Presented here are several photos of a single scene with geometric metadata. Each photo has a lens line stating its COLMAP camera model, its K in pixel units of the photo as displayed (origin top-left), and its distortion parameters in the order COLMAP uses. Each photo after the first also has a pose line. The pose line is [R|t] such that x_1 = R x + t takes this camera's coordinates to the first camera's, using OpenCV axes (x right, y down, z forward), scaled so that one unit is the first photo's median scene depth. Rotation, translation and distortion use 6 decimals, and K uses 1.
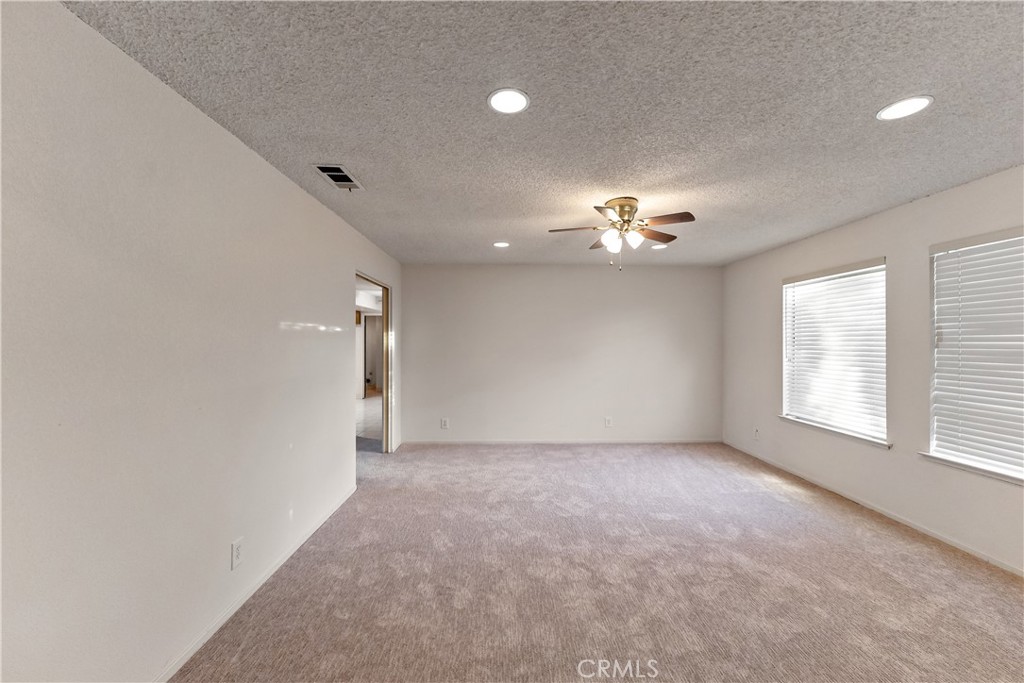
lens RADIAL K [[415.4, 0, 512.3], [0, 415.4, 340.7], [0, 0, 1]] dist [-0.001612, -0.000098]
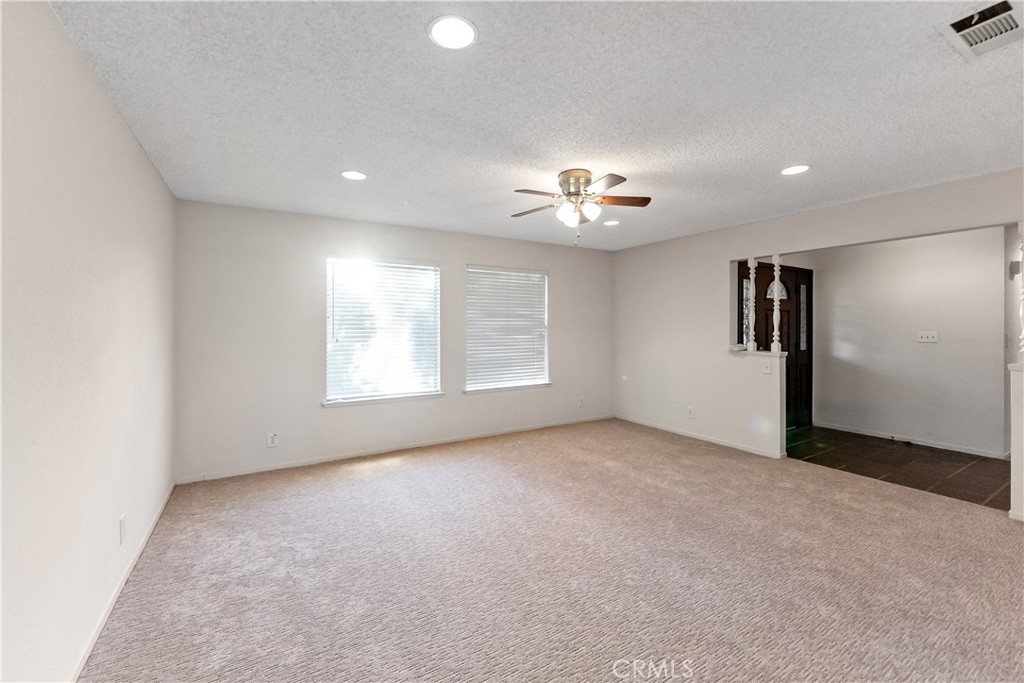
lens RADIAL K [[415.4, 0, 512.3], [0, 415.4, 335.7], [0, 0, 1]] dist [-0.001612, -0.000098]
pose [[-0.493161, -0.015334, 0.869803, -0.374832], [-0.000987, 0.999854, 0.017066, 0.022333], [-0.869938, 0.007558, -0.493104, 1.230700]]
